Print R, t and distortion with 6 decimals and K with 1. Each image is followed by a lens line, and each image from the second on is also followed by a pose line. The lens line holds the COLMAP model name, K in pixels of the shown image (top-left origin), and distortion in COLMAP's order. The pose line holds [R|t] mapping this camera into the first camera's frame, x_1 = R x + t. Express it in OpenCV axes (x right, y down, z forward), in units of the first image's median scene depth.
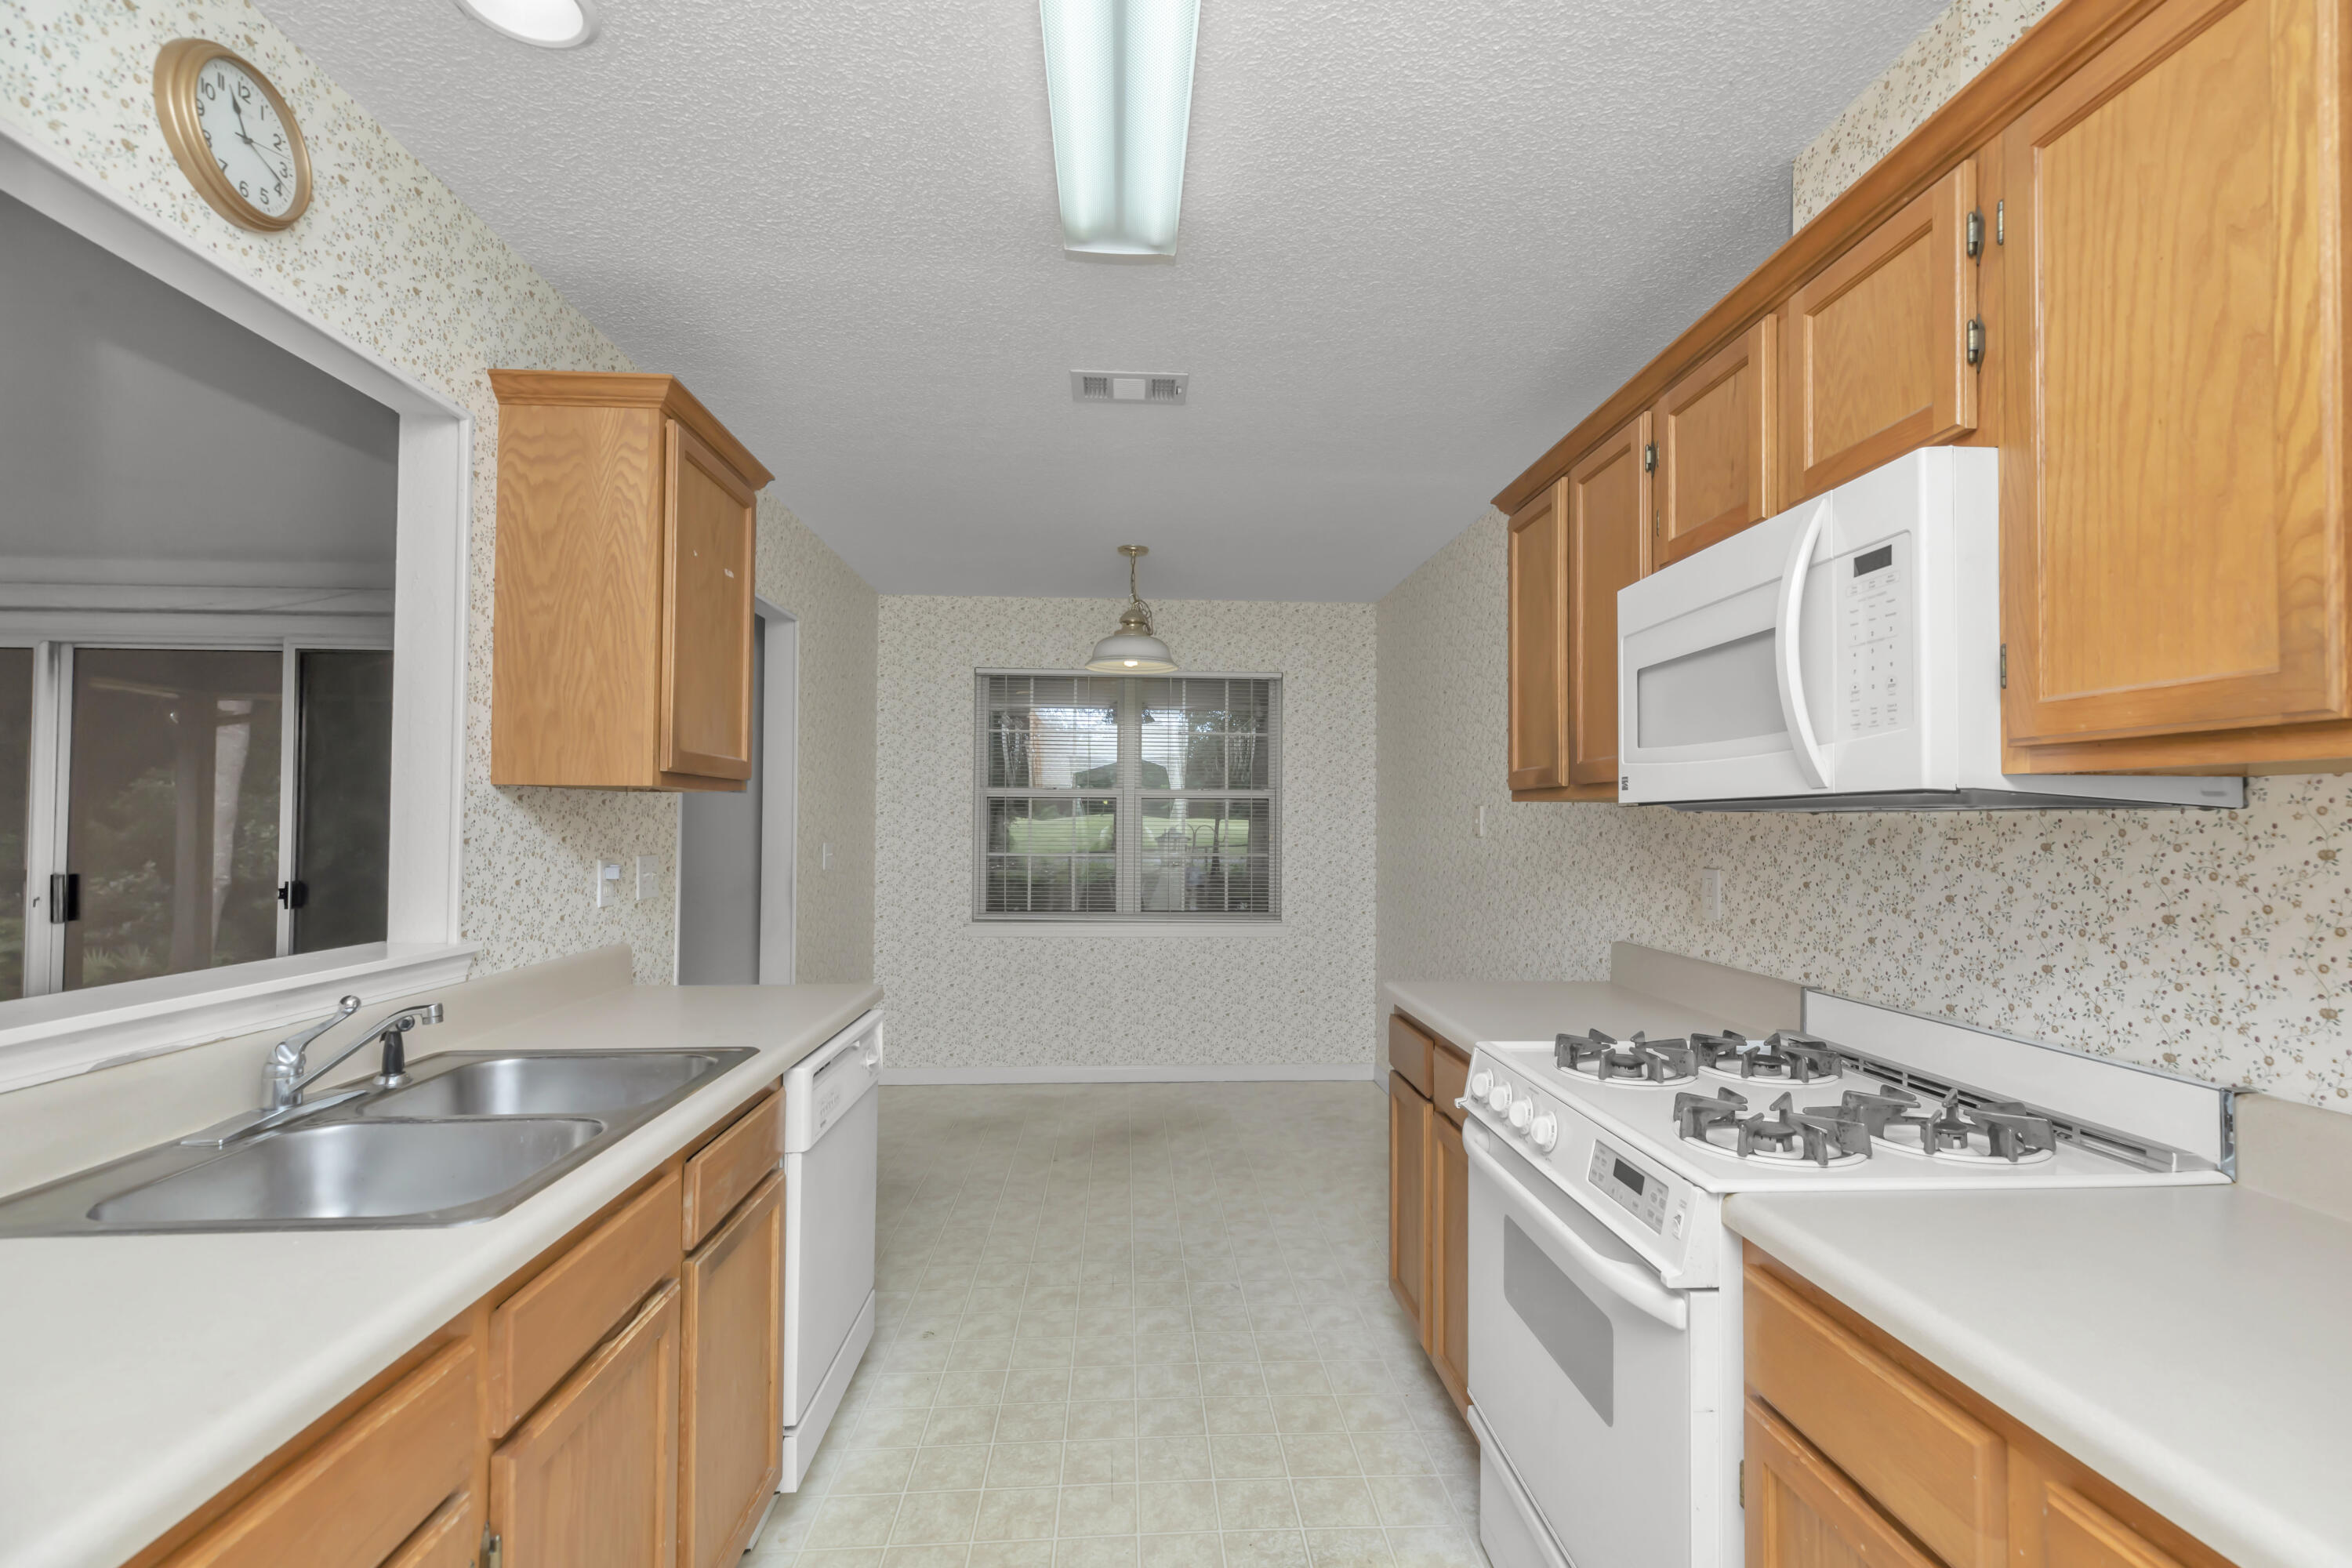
lens RADIAL K [[1059.5, 0, 1183.2], [0, 1059.5, 800.4], [0, 0, 1]] dist [0.005184, -0.000906]
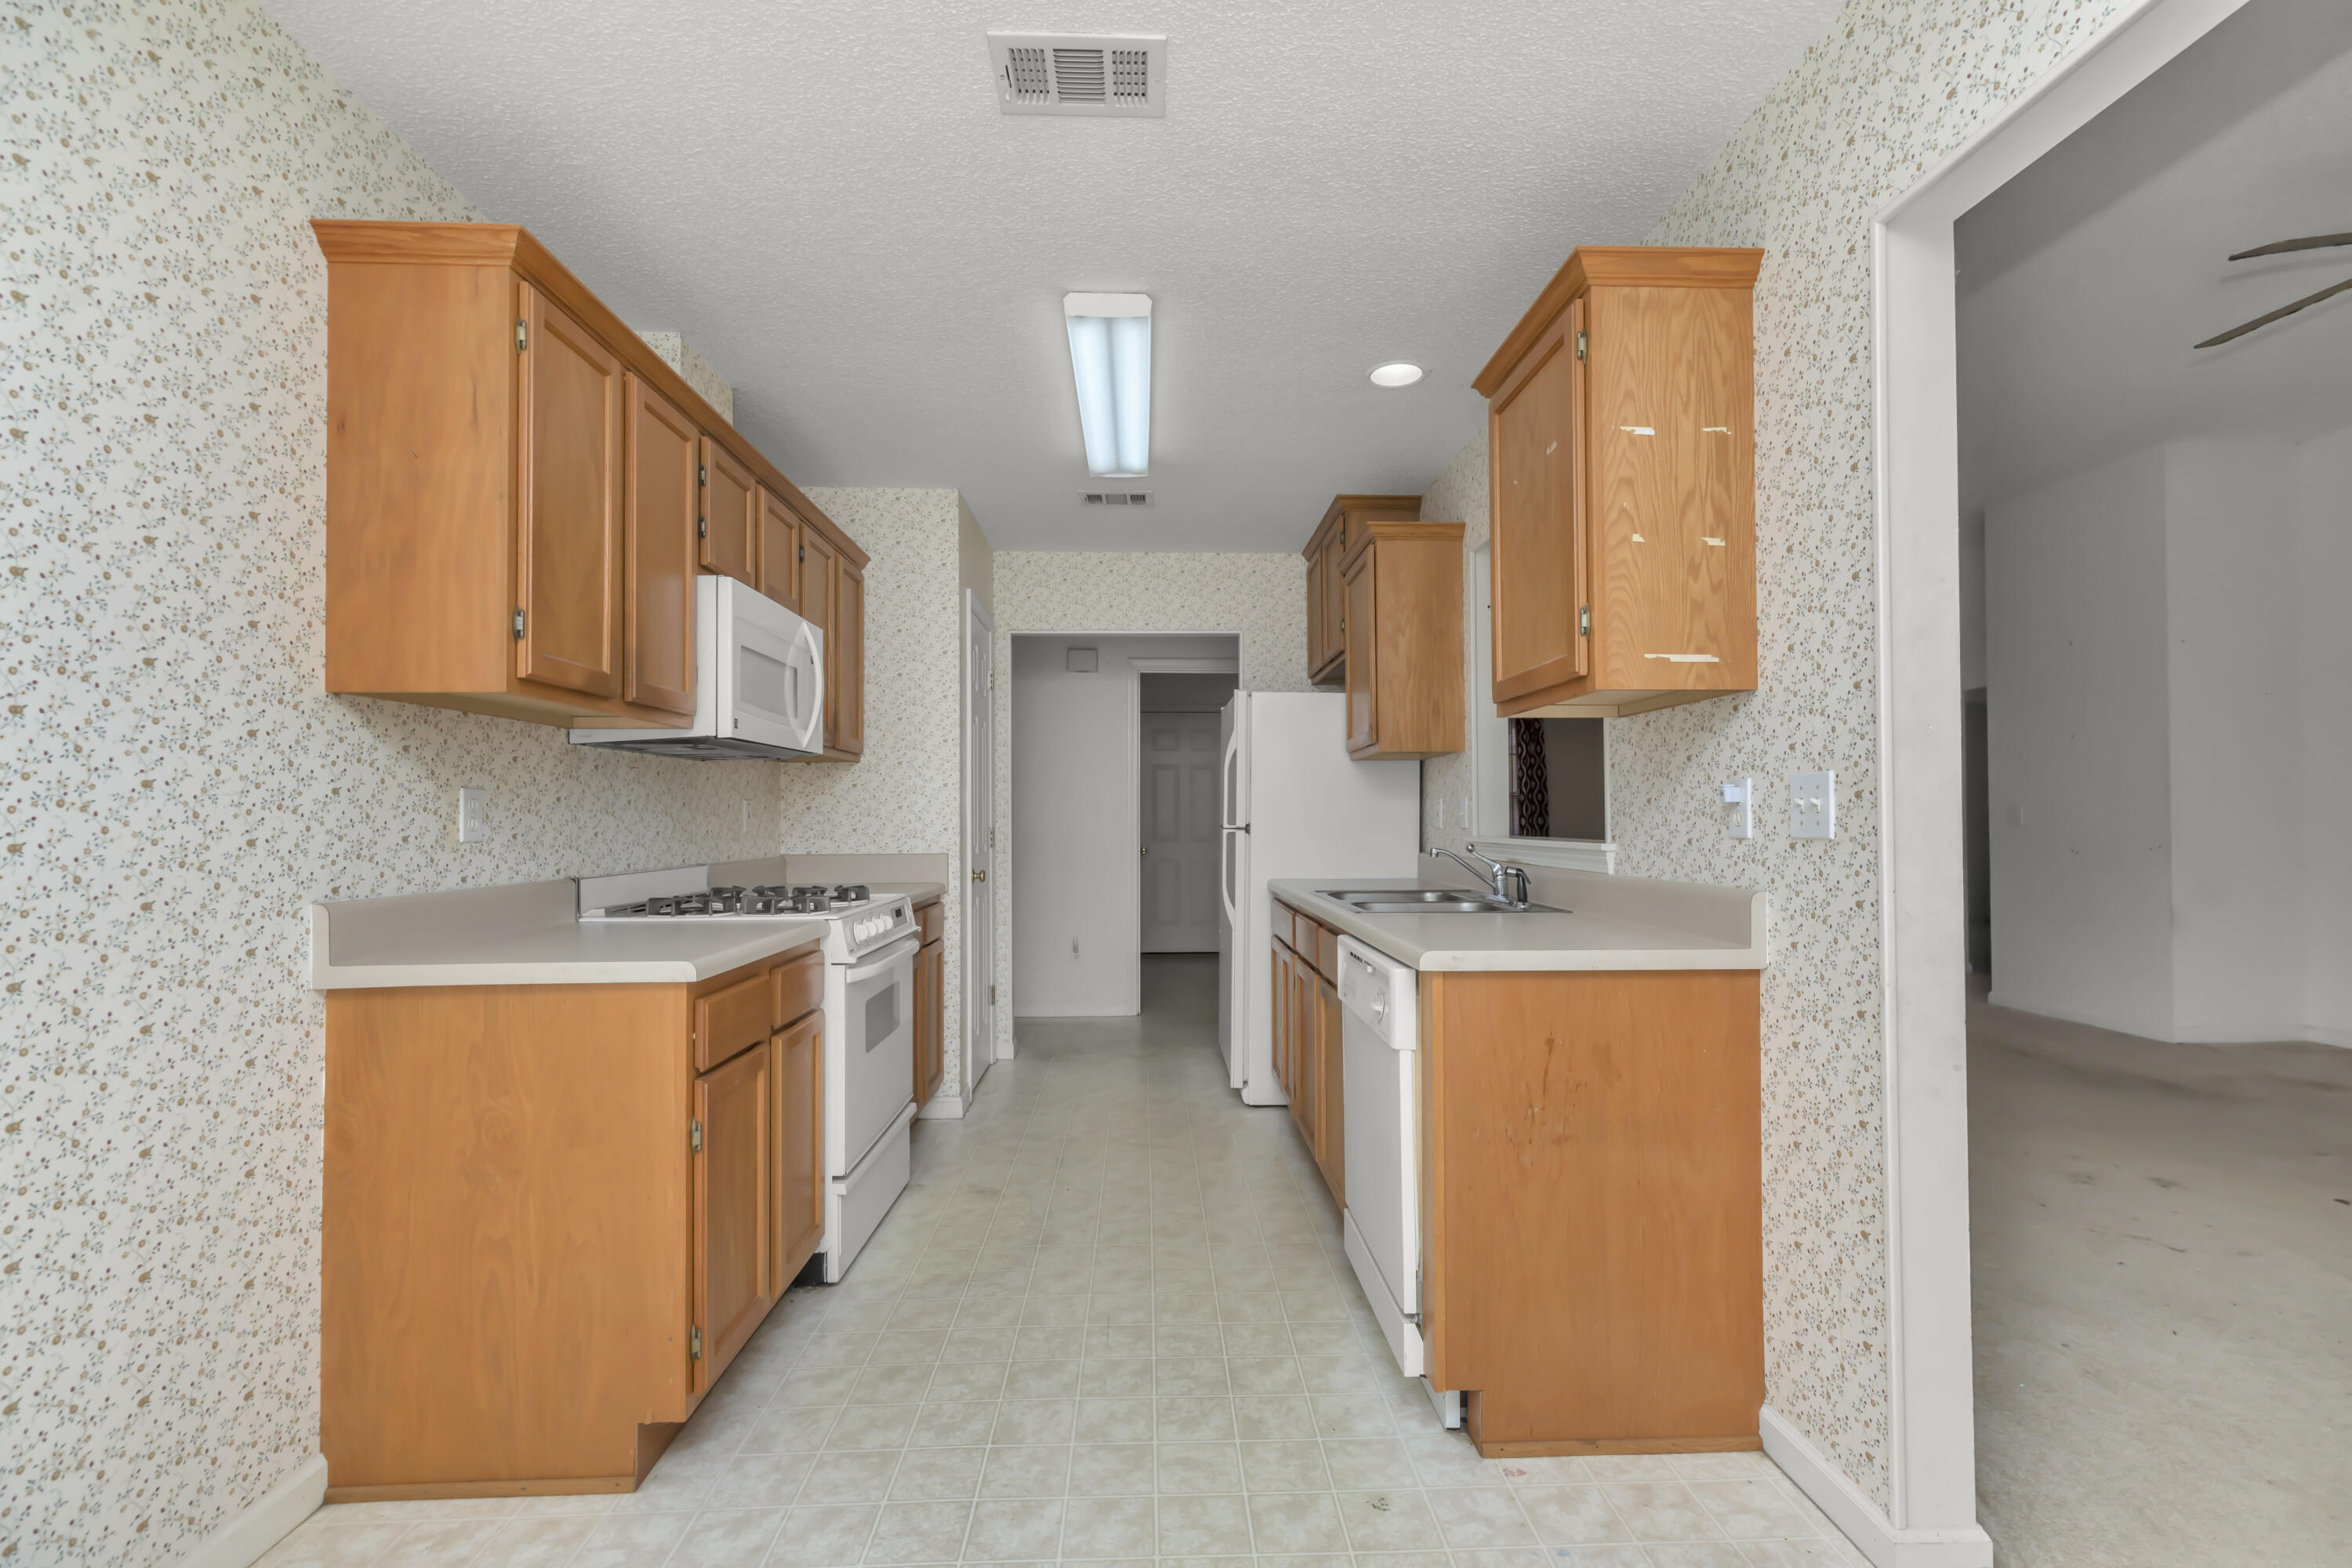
lens RADIAL K [[1070.6, 0, 1182.5], [0, 1070.6, 802.7], [0, 0, 1]] dist [0.003235, -0.000107]
pose [[-0.999851, 0.002496, 0.017102, -0.204342], [0.001889, 0.999370, -0.035427, 0.154514], [-0.017180, -0.035389, -0.999226, 2.681744]]
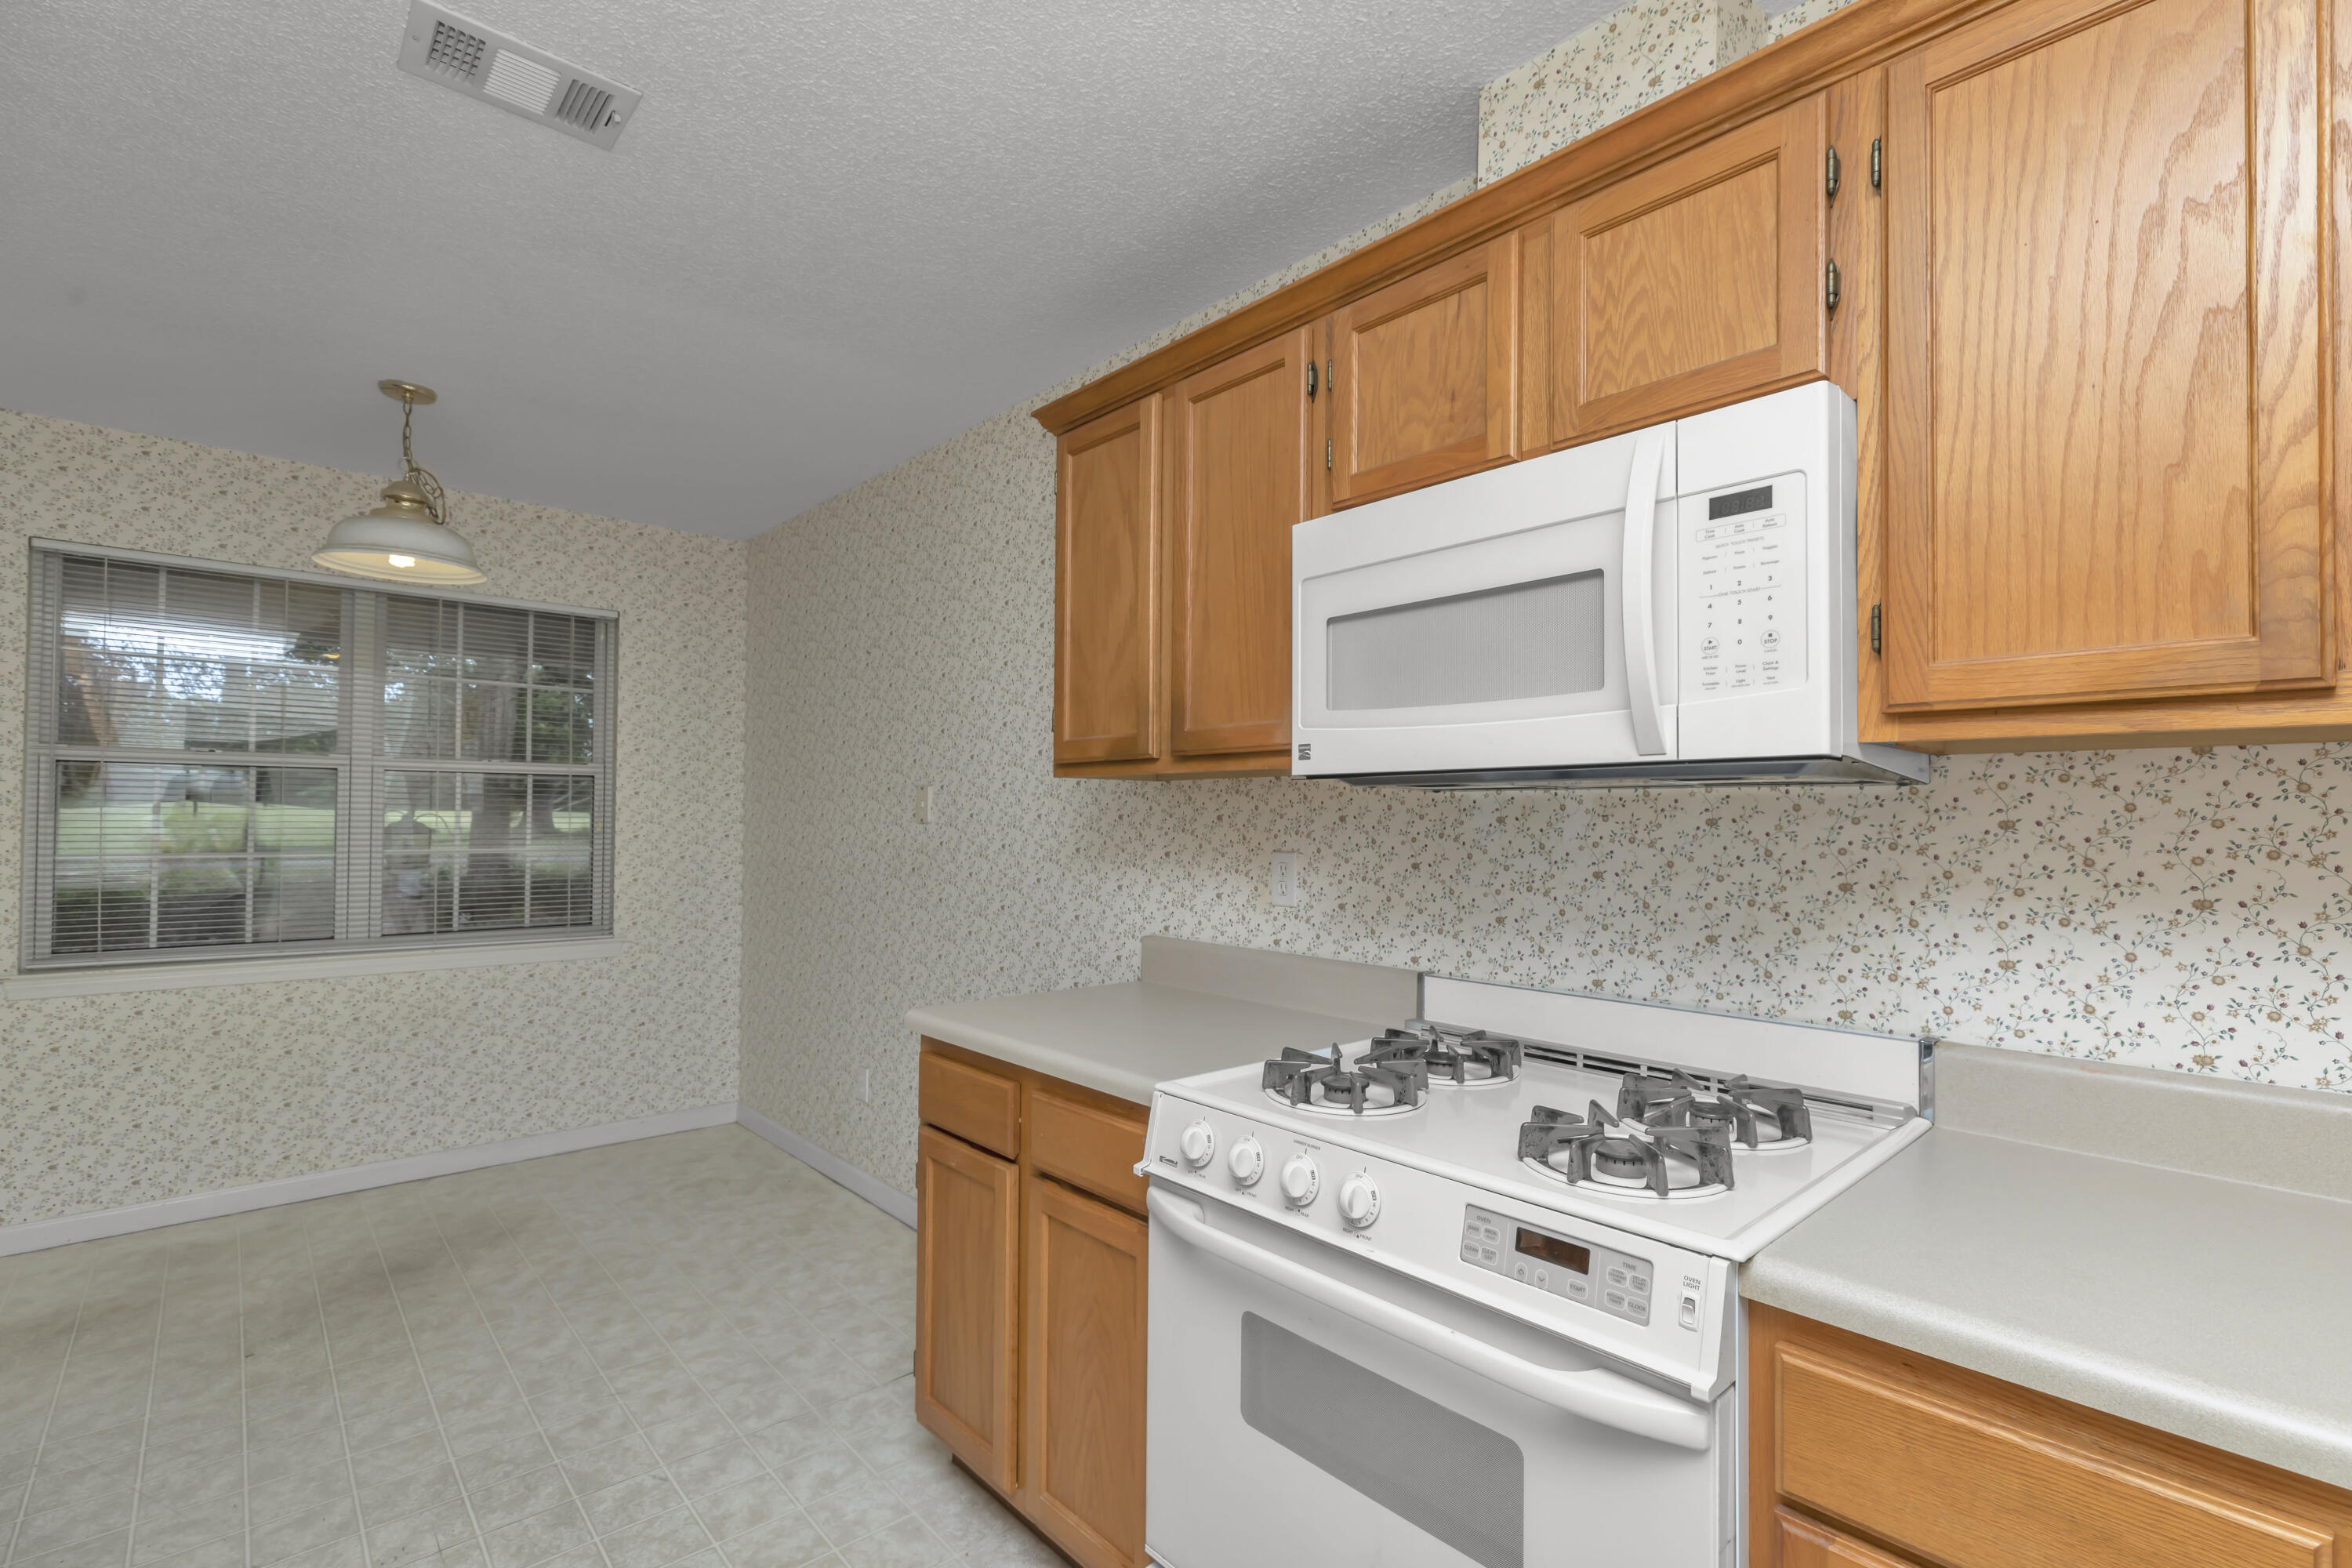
lens RADIAL K [[1059.5, 0, 1183.2], [0, 1059.5, 800.4], [0, 0, 1]] dist [0.005184, -0.000906]
pose [[0.778313, 0.011710, 0.627767, -0.216577], [-0.016485, 0.999863, 0.001789, 0.025726], [-0.627660, -0.011741, 0.778399, 0.456454]]
